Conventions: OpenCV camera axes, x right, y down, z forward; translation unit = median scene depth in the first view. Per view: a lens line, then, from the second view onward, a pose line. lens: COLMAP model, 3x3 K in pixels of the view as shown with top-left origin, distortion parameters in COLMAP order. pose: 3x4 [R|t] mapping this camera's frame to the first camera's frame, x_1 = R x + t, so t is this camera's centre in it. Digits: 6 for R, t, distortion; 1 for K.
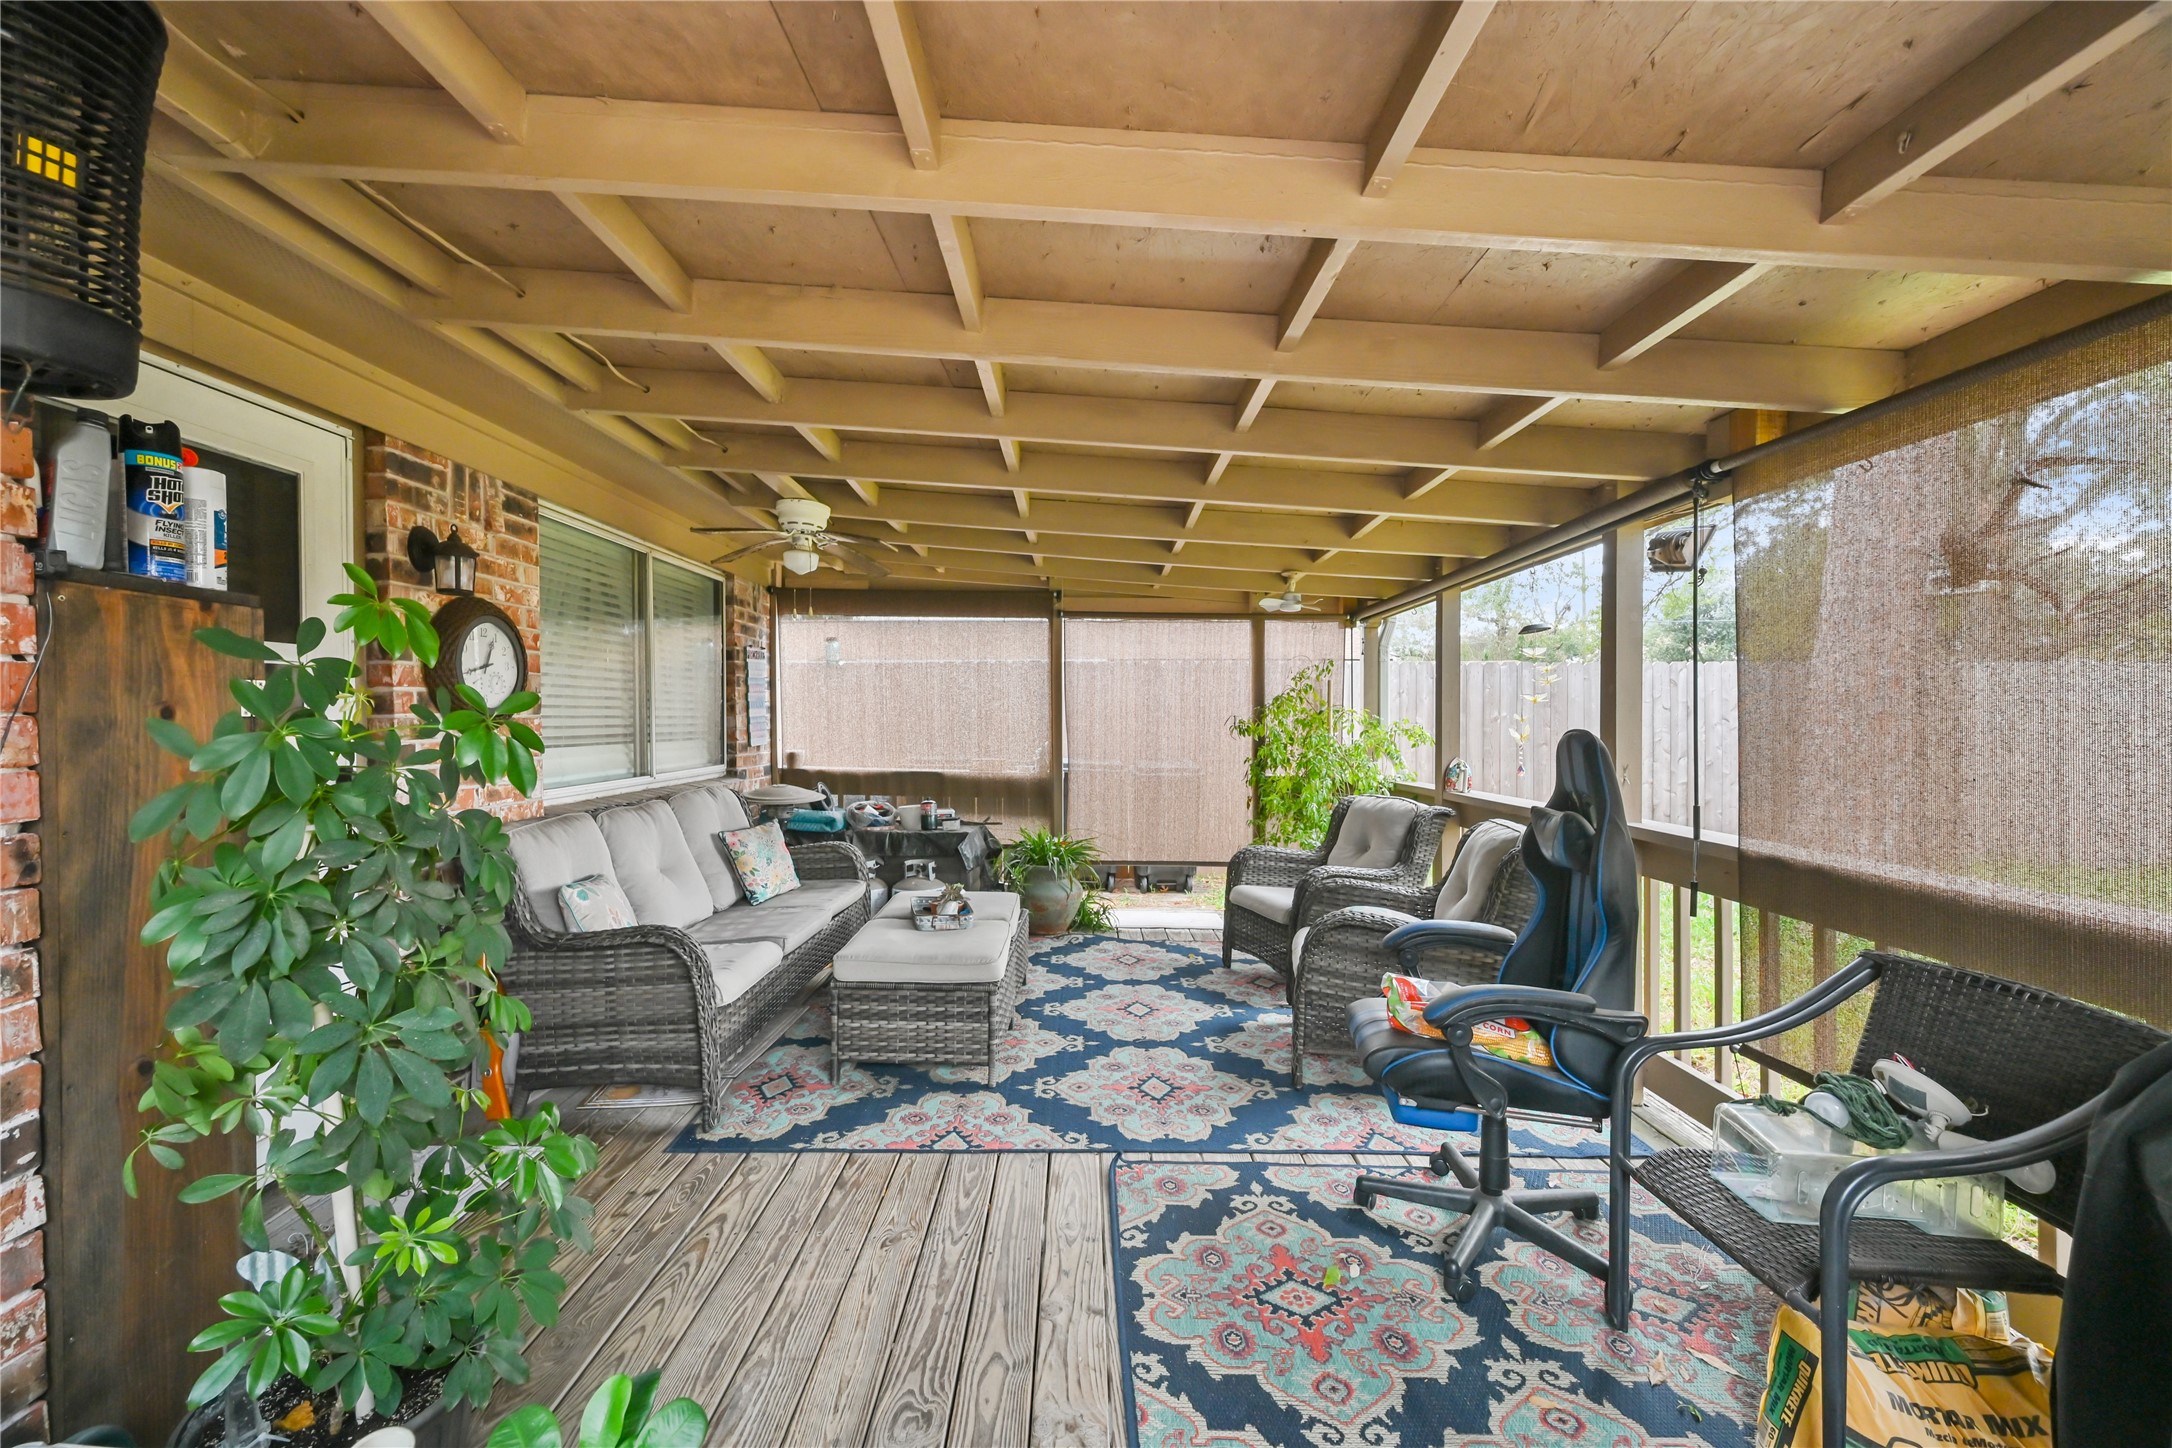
lens RADIAL K [[863.1, 0, 1070.7], [0, 863.1, 726.7], [0, 0, 1]] dist [0.000569, 0.000098]
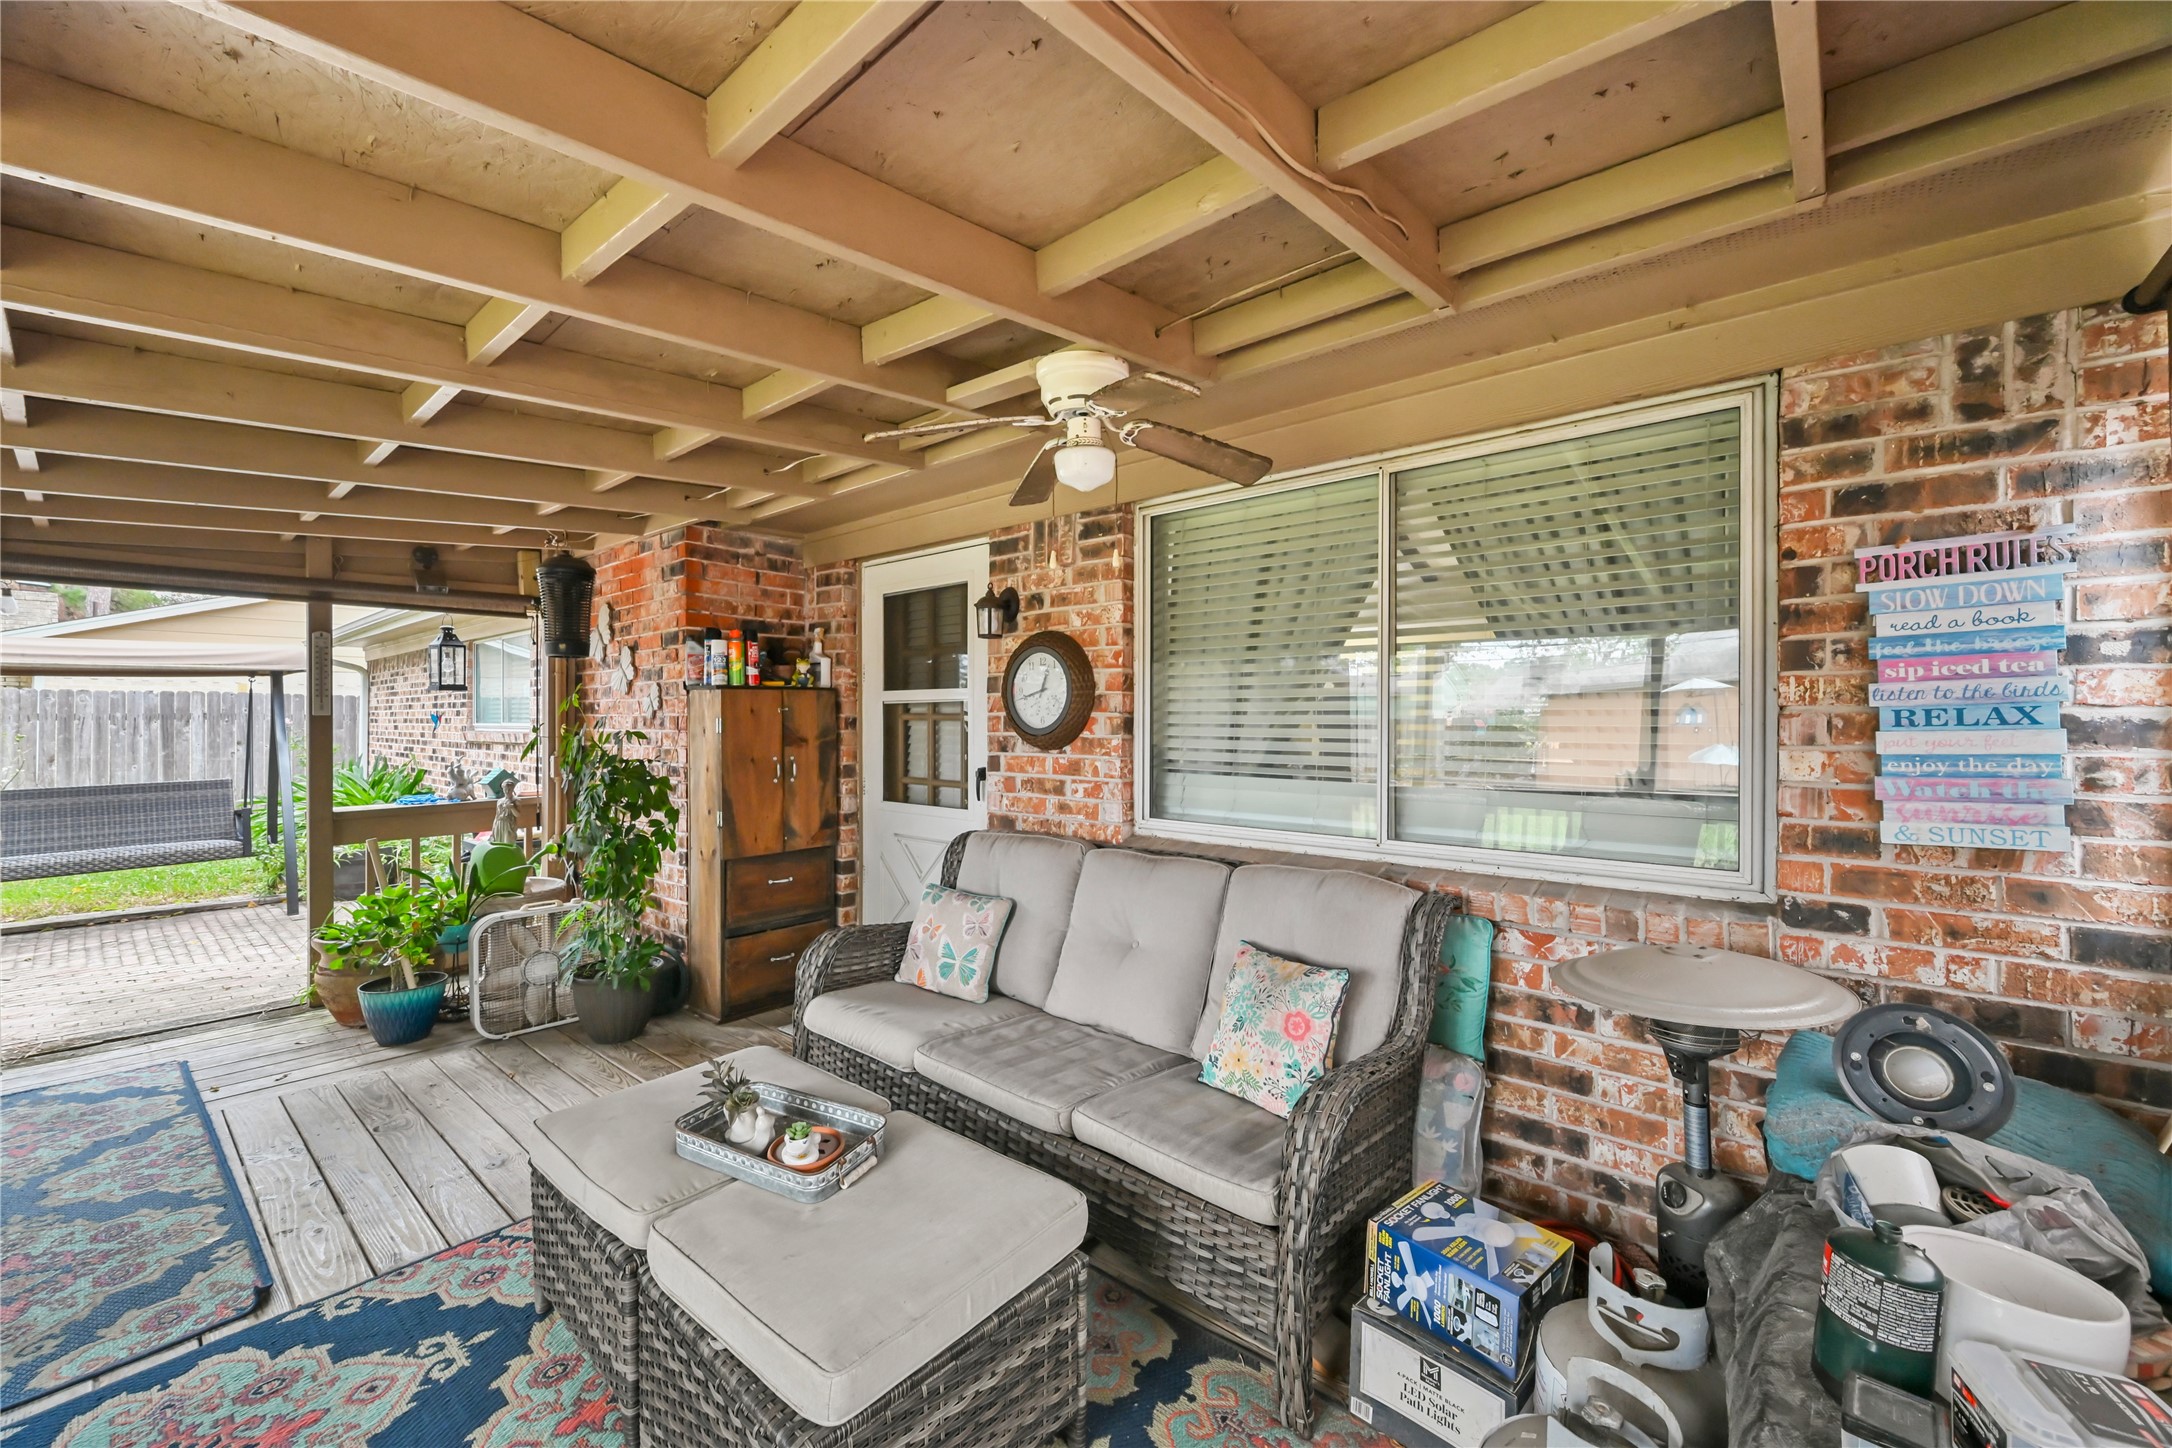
lens RADIAL K [[863.1, 0, 1092.3], [0, 863.1, 721.4], [0, 0, 1]] dist [0.000569, 0.000098]
pose [[-0.641268, 0.004318, -0.767305, 0.120071], [-0.009805, 0.999856, 0.013821, -0.038512], [0.767254, 0.016386, -0.641134, 1.456228]]
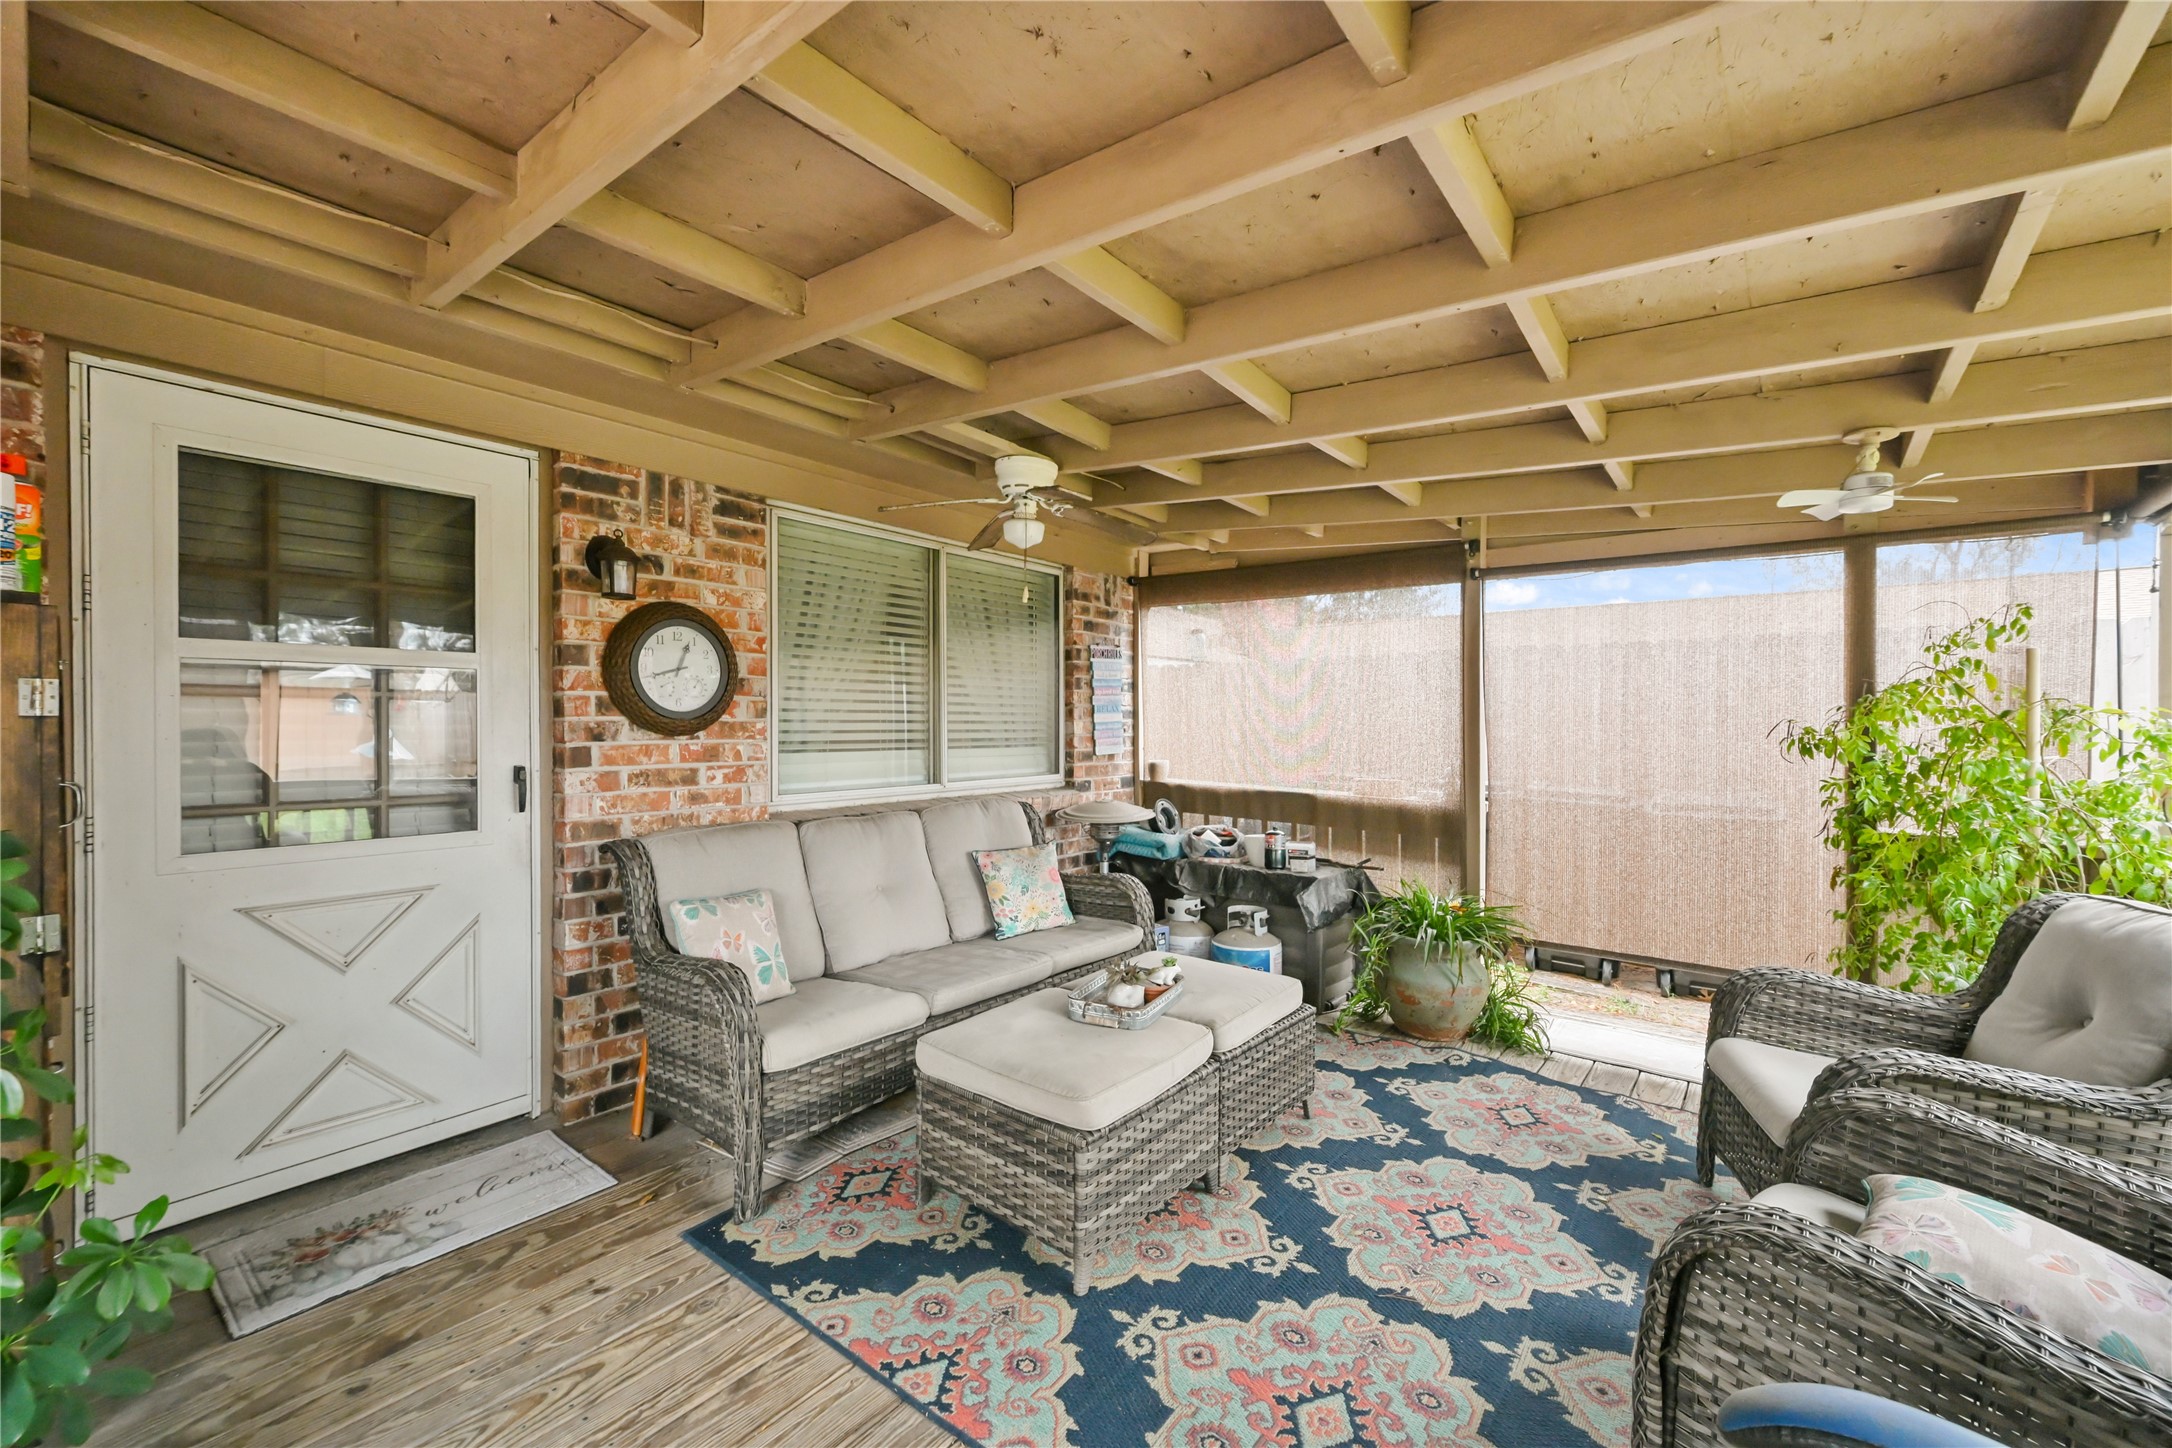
lens RADIAL K [[863.1, 0, 1083.2], [0, 863.1, 728.8], [0, 0, 1]] dist [0.000569, 0.000098]
pose [[0.788613, 0.005264, -0.614868, 0.255306], [-0.009281, 0.999951, -0.003342, -0.002228], [0.614820, 0.008341, 0.788623, 0.409672]]
